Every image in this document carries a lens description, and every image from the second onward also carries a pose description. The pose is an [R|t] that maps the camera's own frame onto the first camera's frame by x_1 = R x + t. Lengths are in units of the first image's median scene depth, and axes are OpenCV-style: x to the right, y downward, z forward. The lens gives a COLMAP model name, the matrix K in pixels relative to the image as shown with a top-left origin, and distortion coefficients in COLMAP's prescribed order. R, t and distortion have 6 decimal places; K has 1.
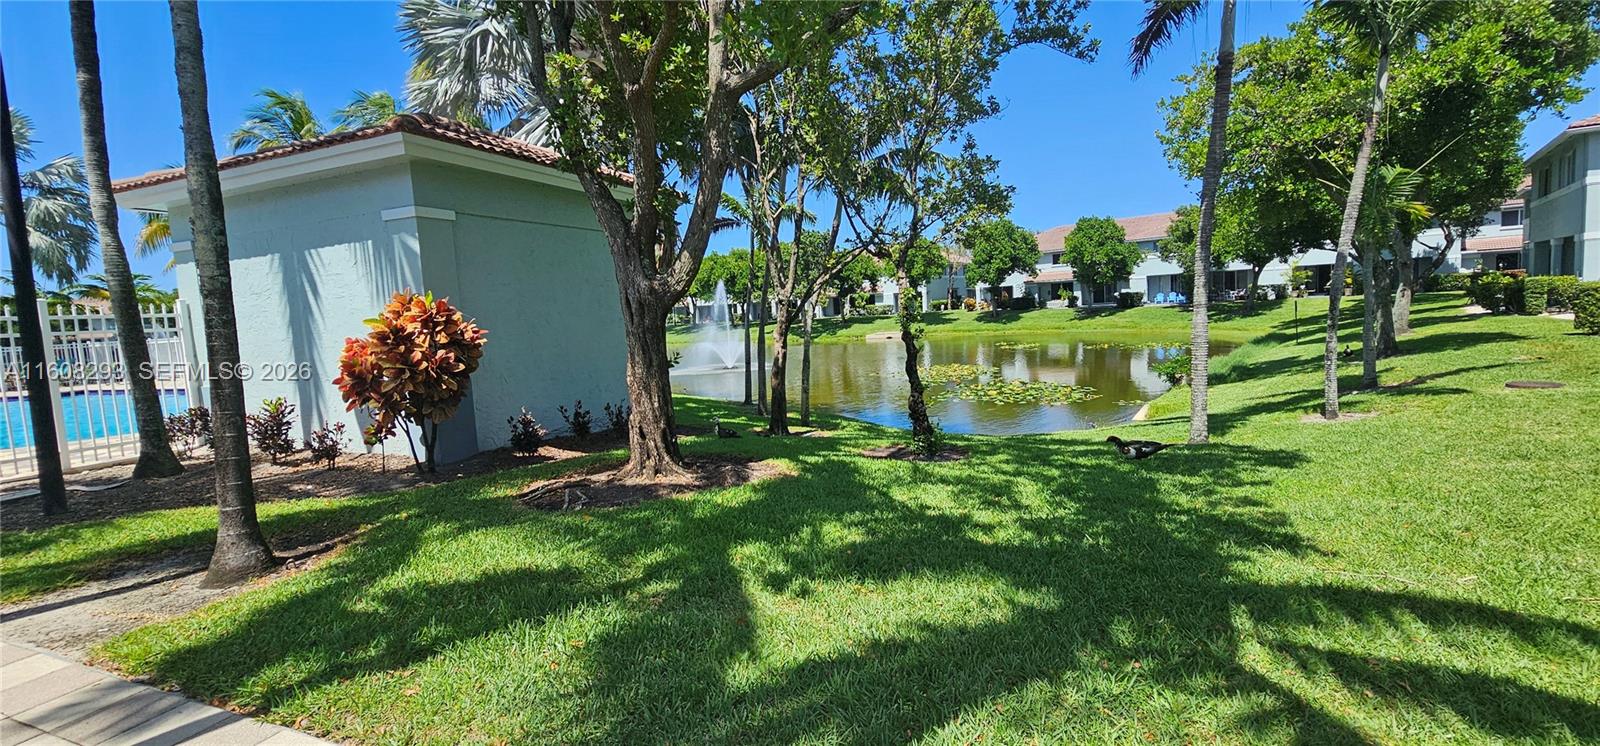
lens RADIAL K [[659.8, 0, 807.5], [0, 659.8, 366.6], [0, 0, 1]] dist [-0.000261, -0.000356]
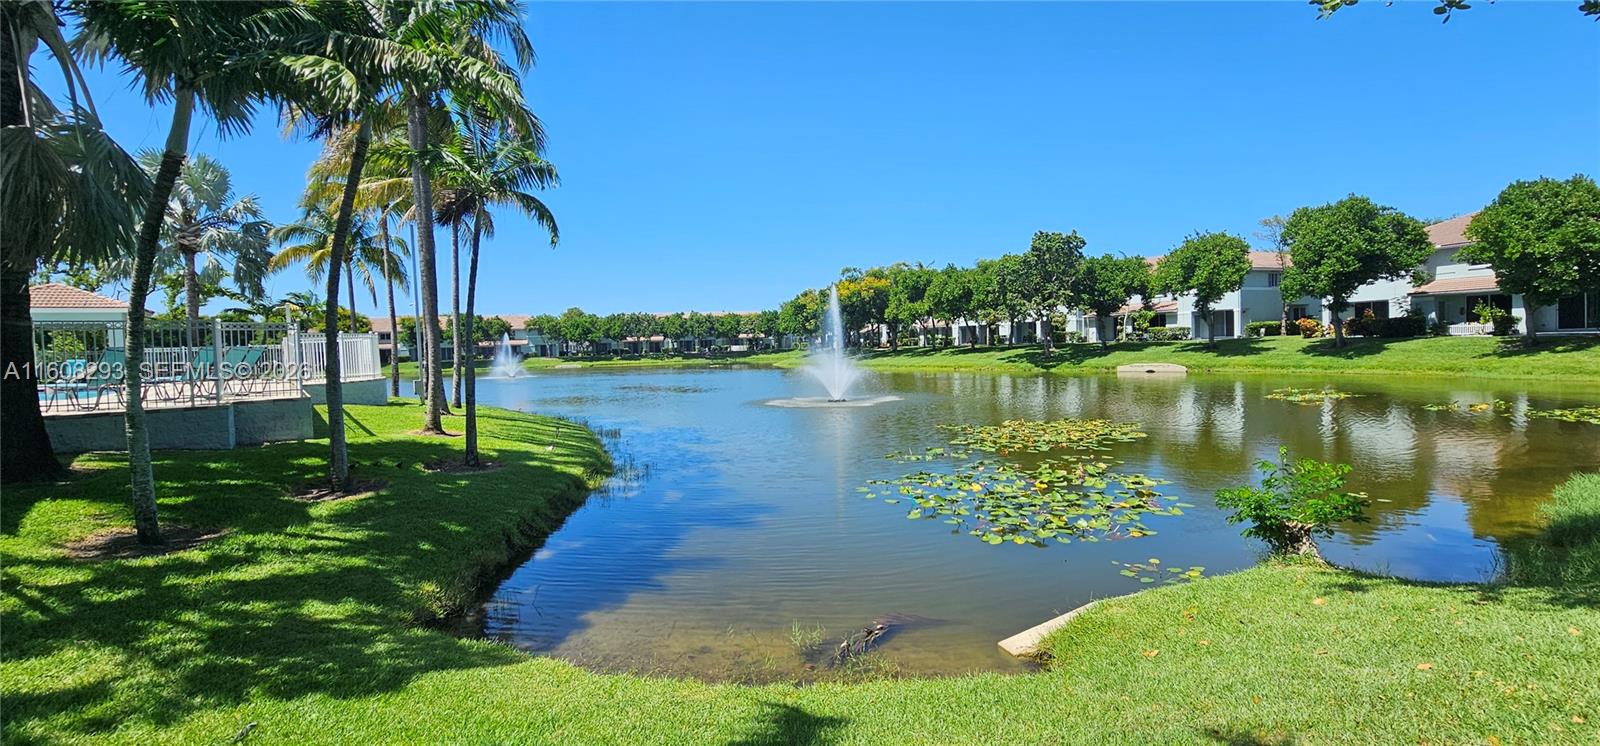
lens RADIAL K [[659.8, 0, 807.5], [0, 659.8, 366.6], [0, 0, 1]] dist [-0.000261, -0.000356]
pose [[0.868917, 0.042371, -0.493142, 0.146838], [-0.058124, 0.998170, -0.016651, -0.013876], [0.491534, 0.043132, 0.869790, 0.166588]]
